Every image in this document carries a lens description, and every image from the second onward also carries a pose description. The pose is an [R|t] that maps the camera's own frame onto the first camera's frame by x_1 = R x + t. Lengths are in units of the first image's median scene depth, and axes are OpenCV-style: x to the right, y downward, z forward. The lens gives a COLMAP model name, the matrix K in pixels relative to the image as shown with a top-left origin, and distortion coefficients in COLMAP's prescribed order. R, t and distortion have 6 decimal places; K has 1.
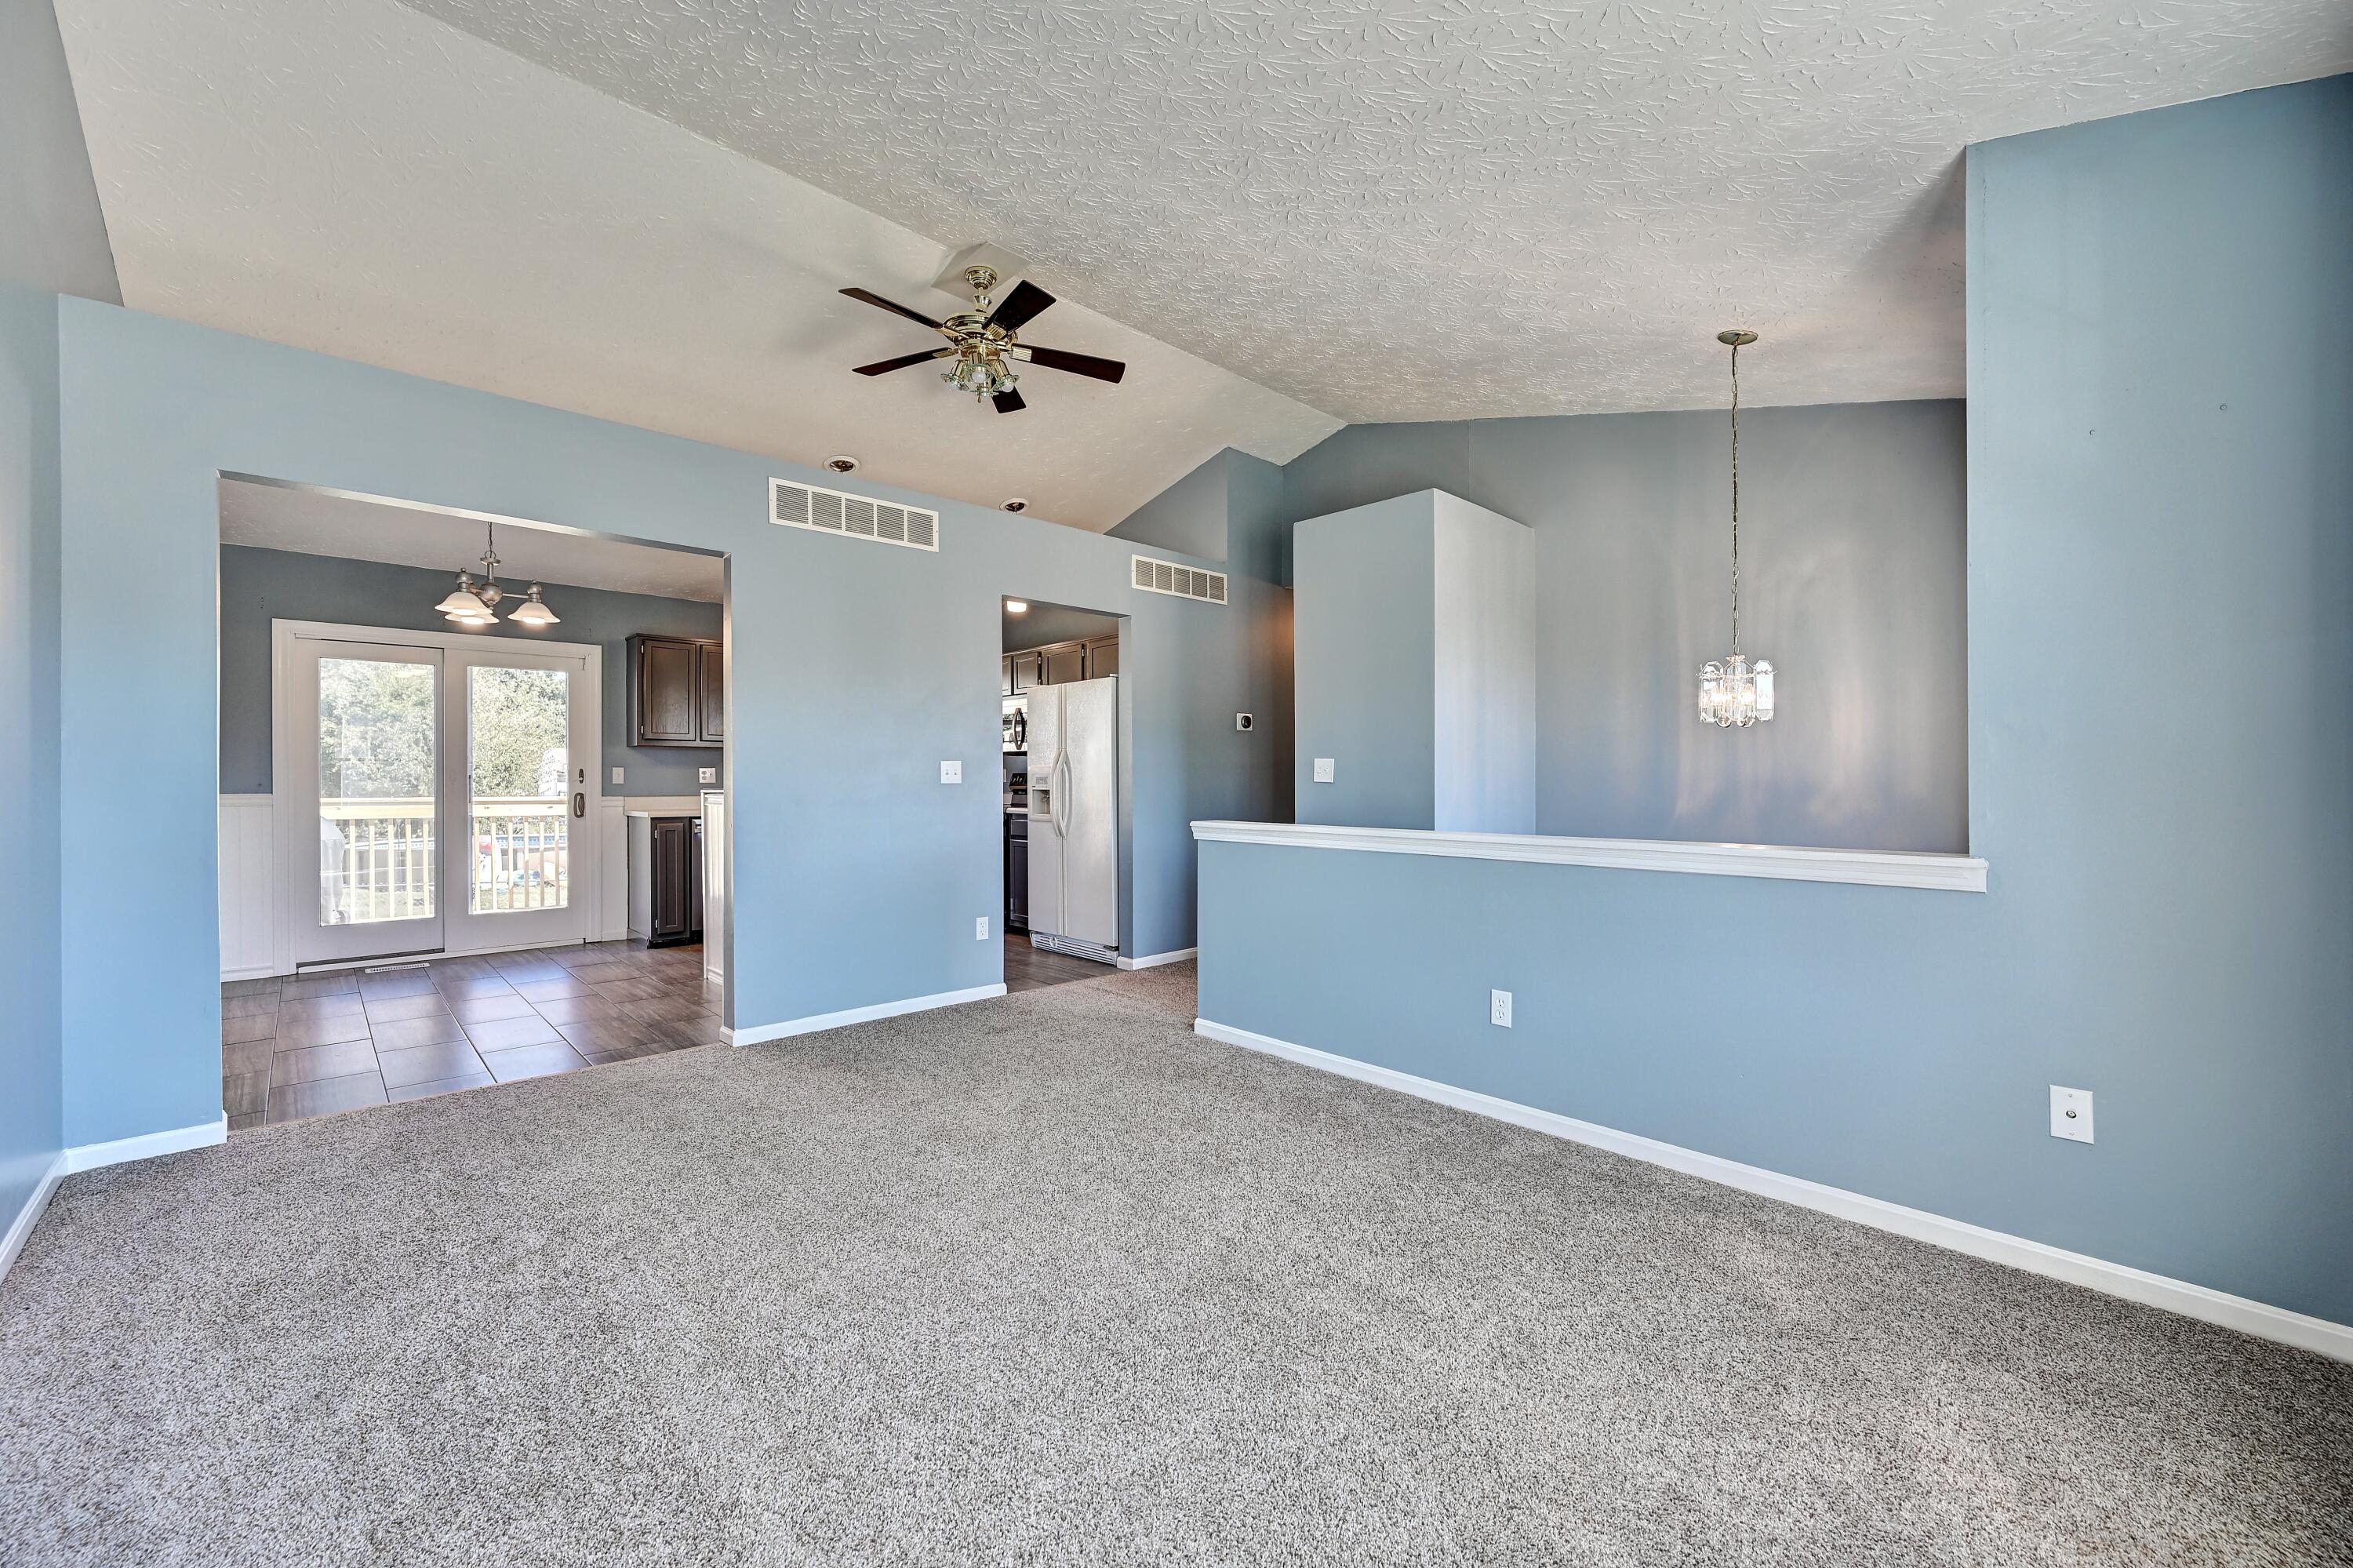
lens RADIAL K [[920.0, 0, 1180.1], [0, 920.0, 775.9], [0, 0, 1]] dist [-0.001444, -0.000395]
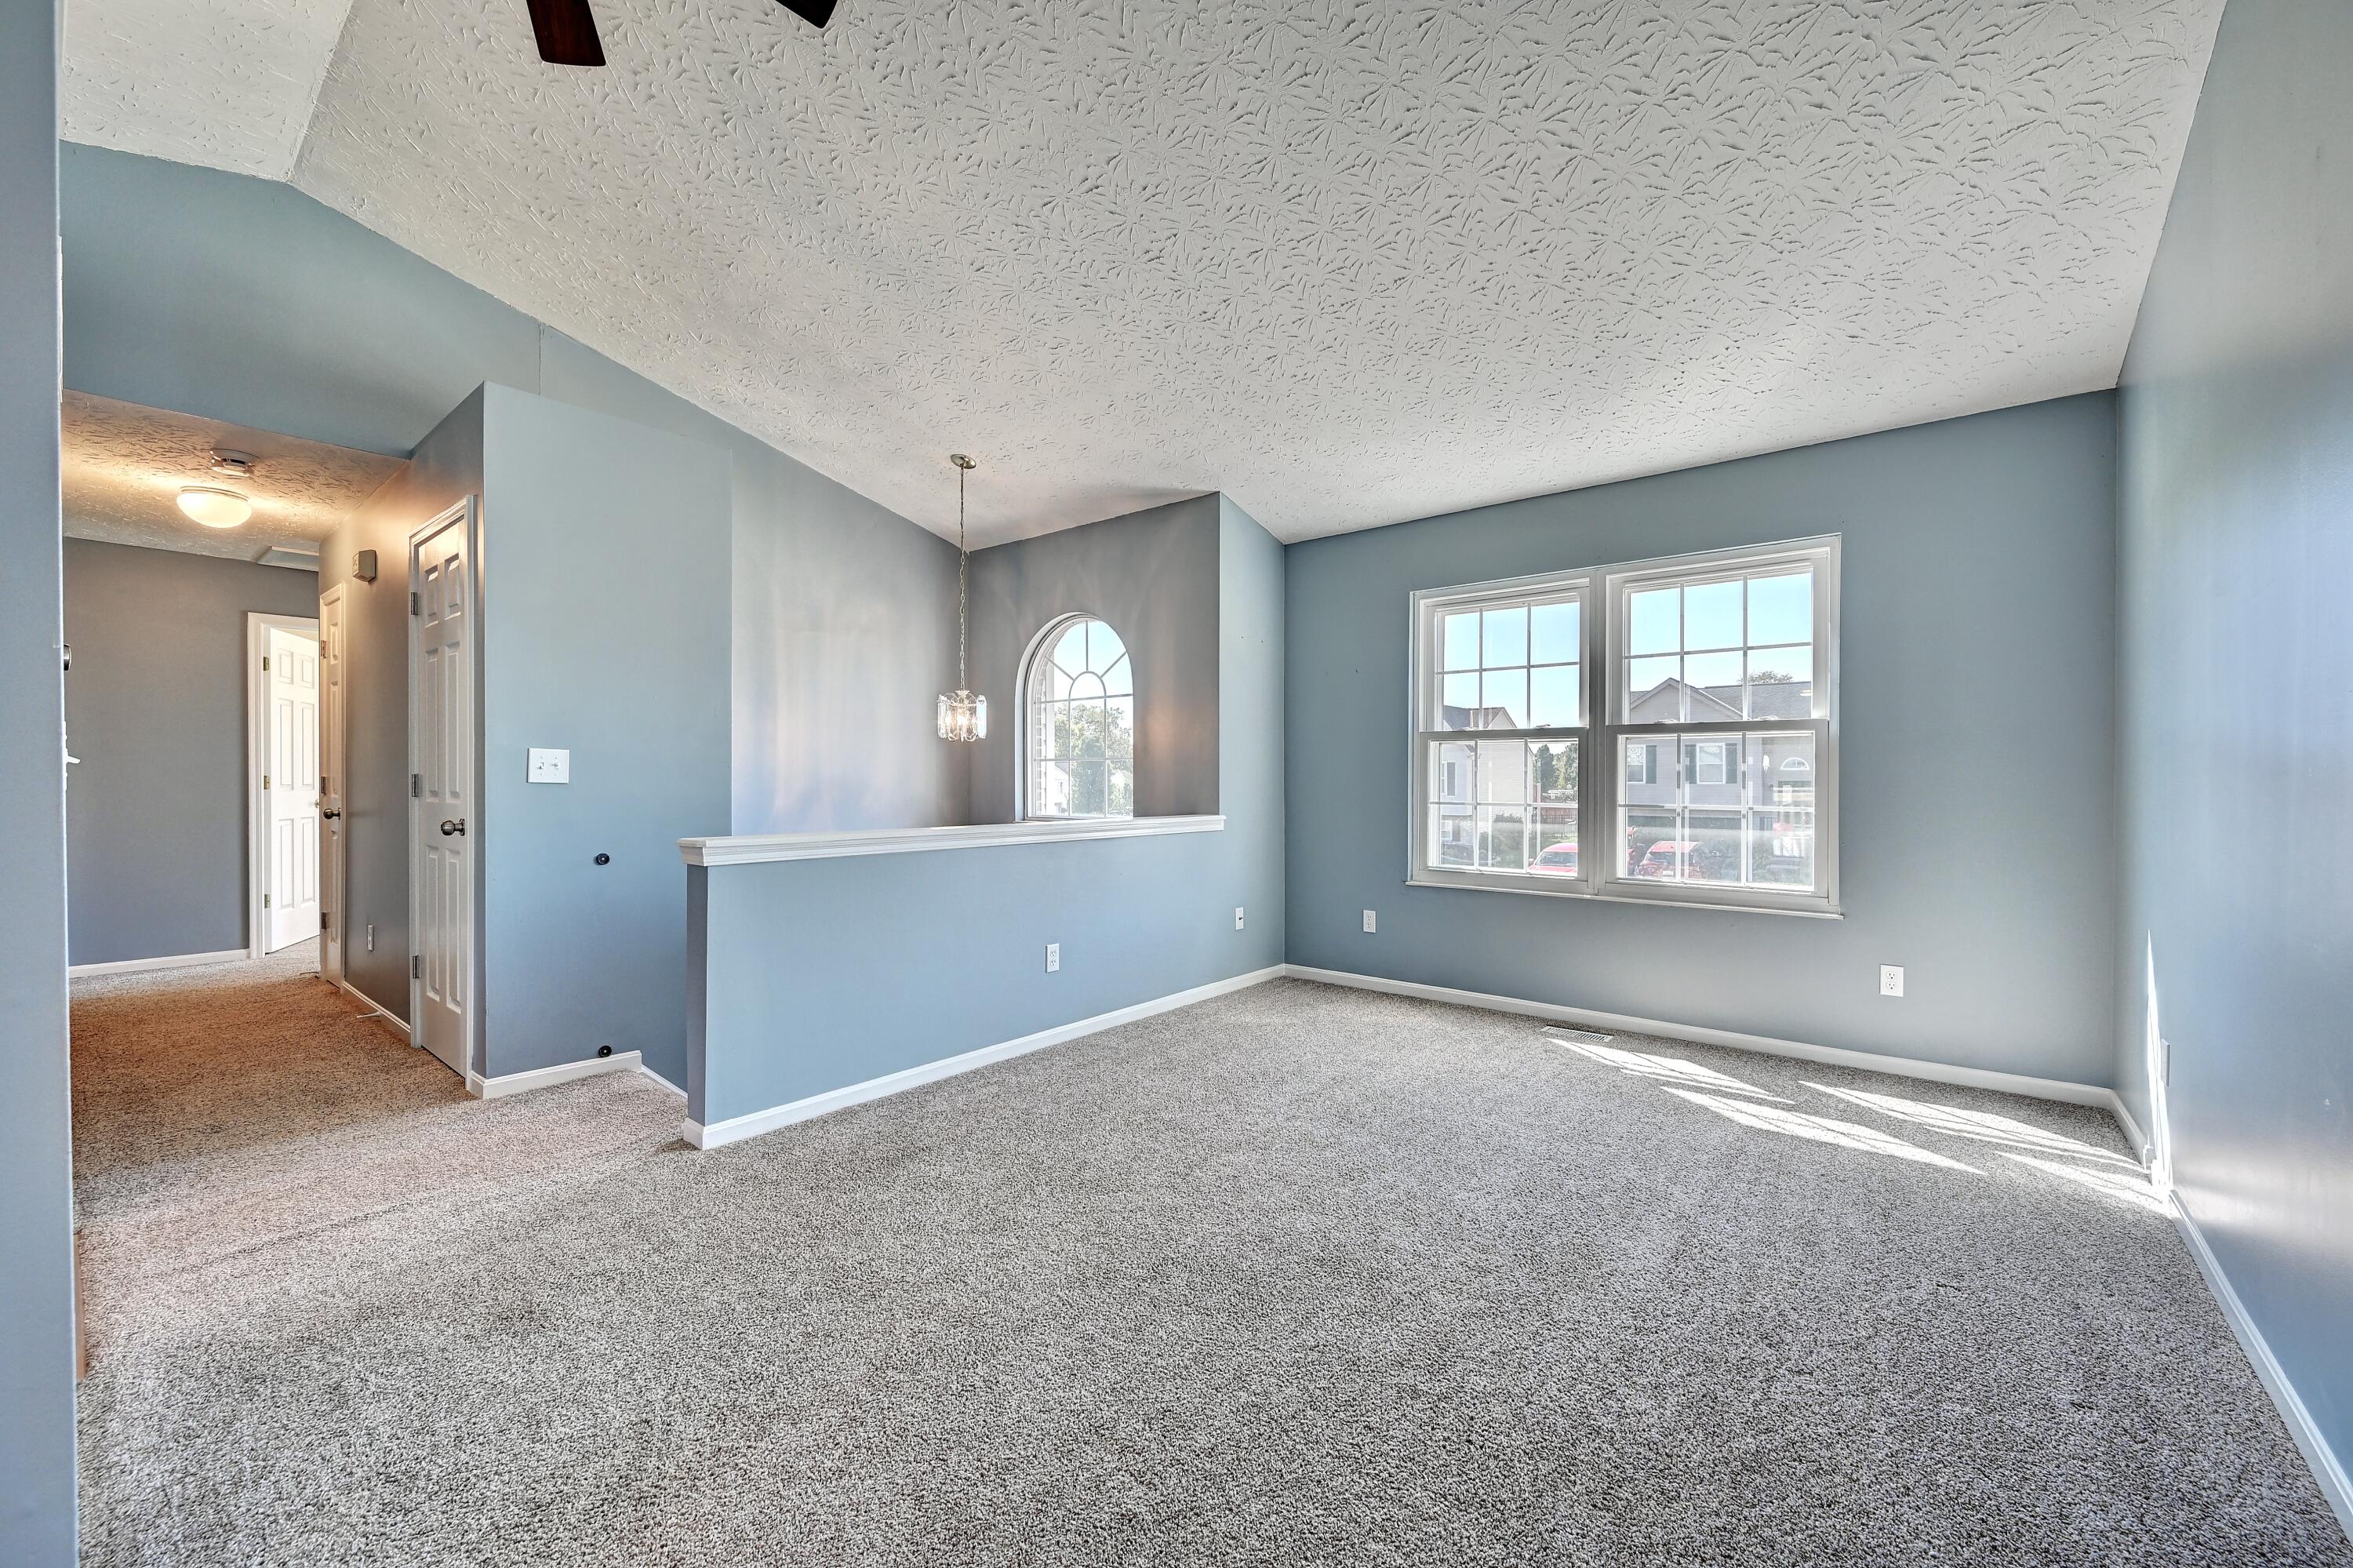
lens RADIAL K [[920.0, 0, 1171.6], [0, 920.0, 783.9], [0, 0, 1]] dist [-0.001444, -0.000395]
pose [[-0.120052, -0.003193, 0.992762, -0.785266], [-0.004520, 0.999986, 0.002670, 0.005188], [-0.992757, -0.004166, -0.120065, 0.825620]]
